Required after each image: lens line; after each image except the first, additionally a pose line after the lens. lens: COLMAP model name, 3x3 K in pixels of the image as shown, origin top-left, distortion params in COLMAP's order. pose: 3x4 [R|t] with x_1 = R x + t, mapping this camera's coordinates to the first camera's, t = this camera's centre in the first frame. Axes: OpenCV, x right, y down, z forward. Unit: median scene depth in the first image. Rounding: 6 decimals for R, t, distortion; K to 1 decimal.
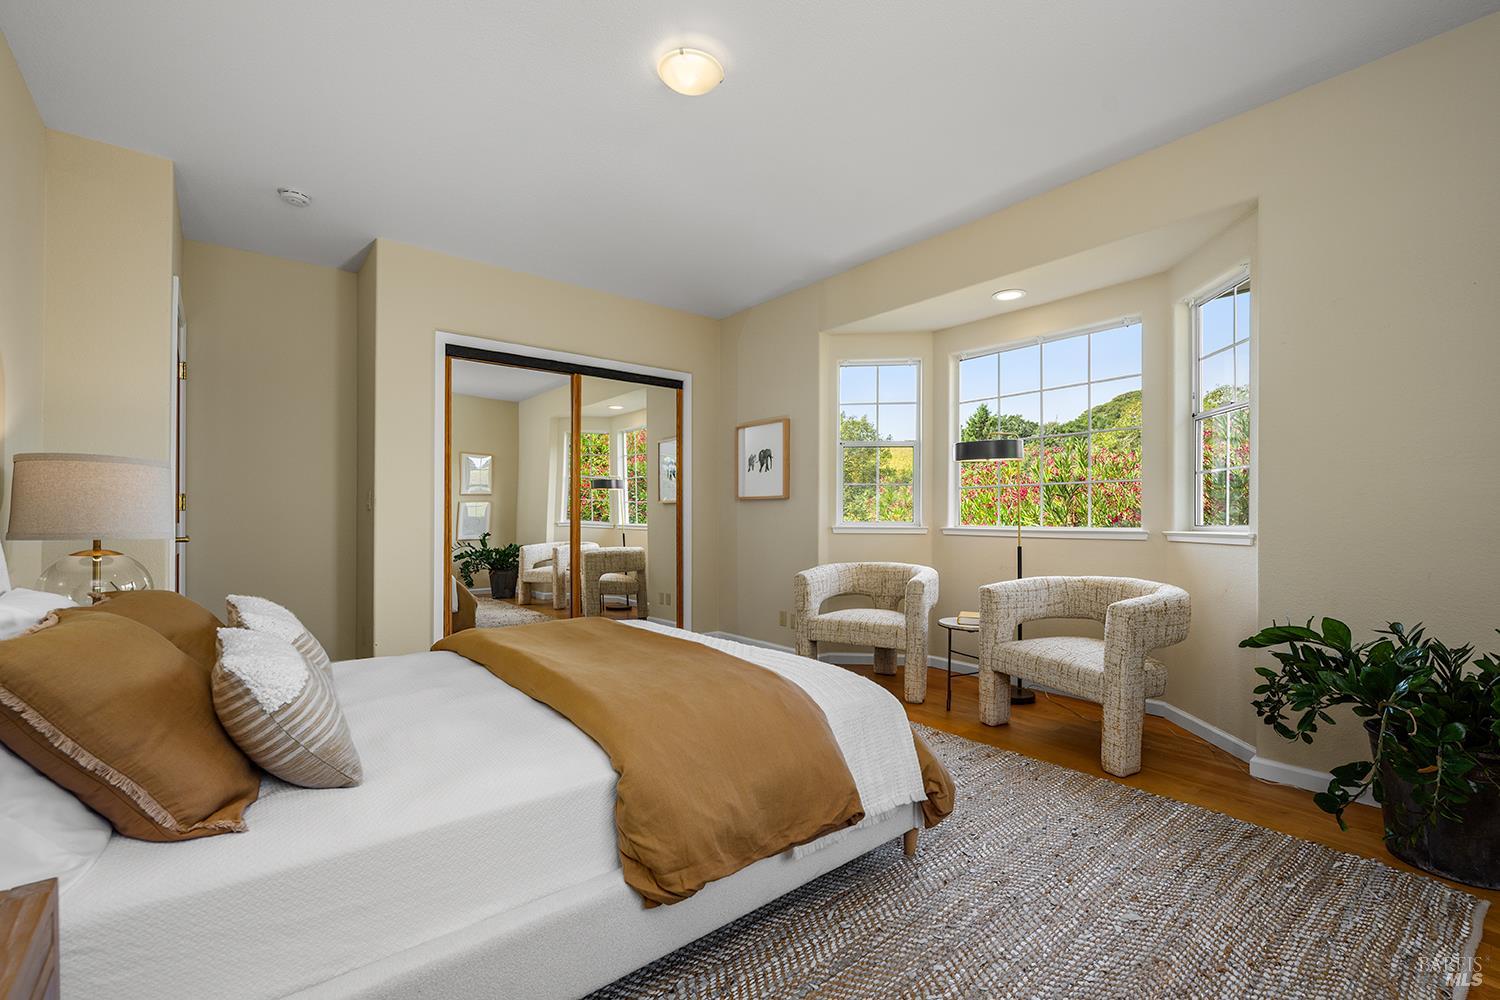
lens RADIAL K [[646.0, 0, 756.5], [0, 646.0, 512.2], [0, 0, 1]] dist [-0.000387, -0.000030]
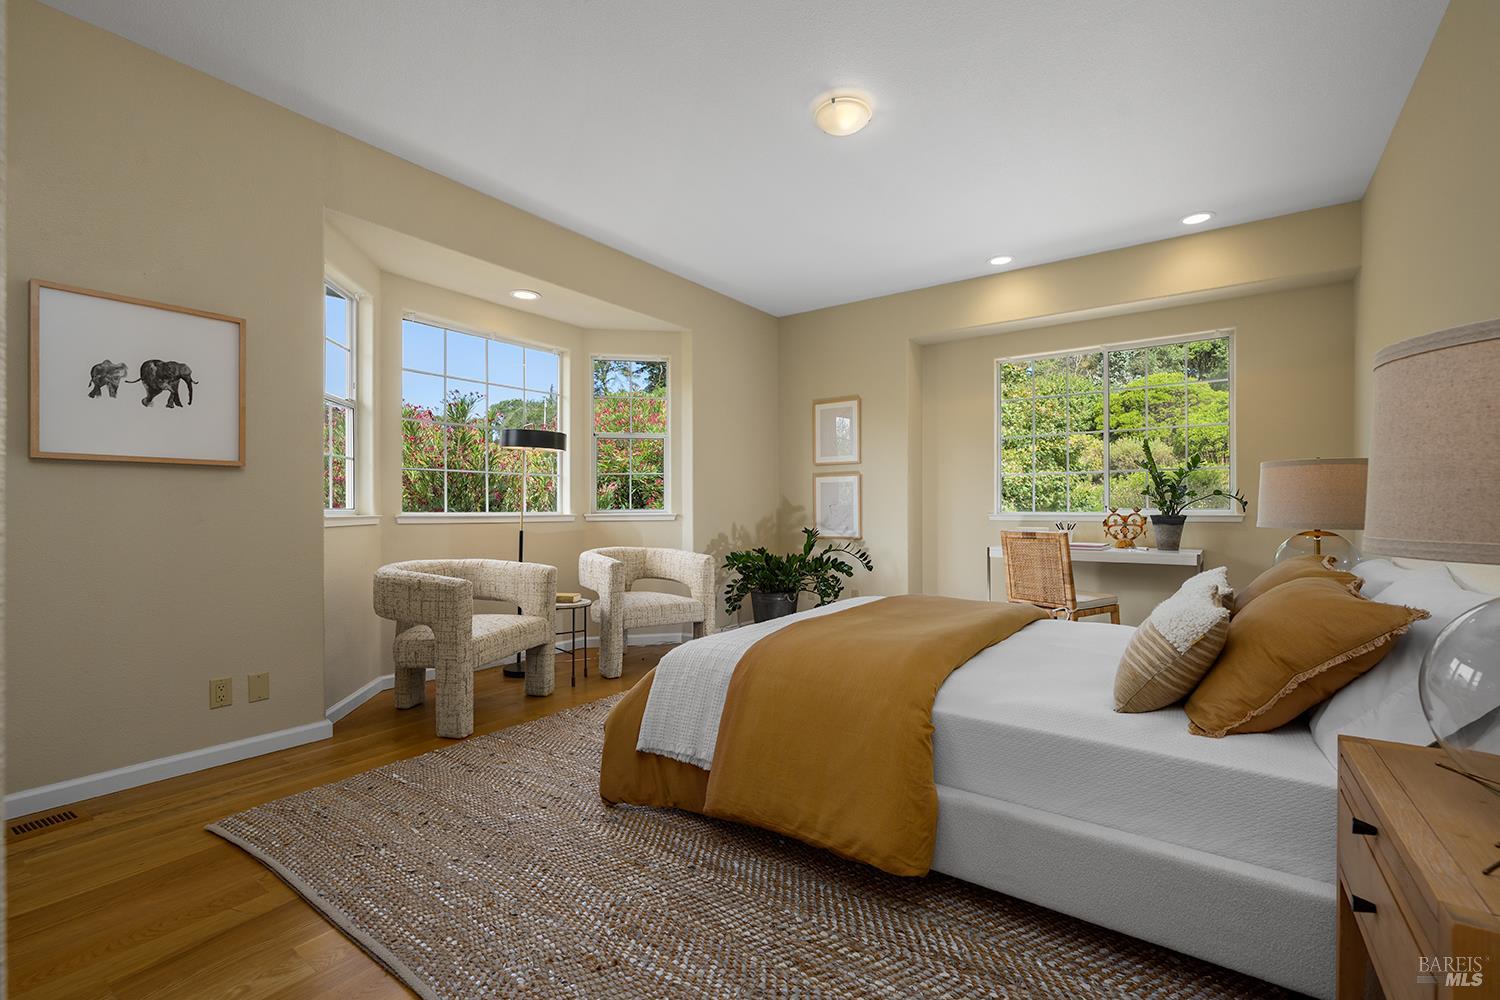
lens RADIAL K [[646.0, 0, 755.5], [0, 646.0, 505.6], [0, 0, 1]] dist [-0.000387, -0.000030]
pose [[-0.255040, 0.000209, 0.966931, -0.576518], [-0.010266, 0.999943, -0.002924, 0.008299], [-0.966876, -0.010672, -0.255023, 0.704349]]
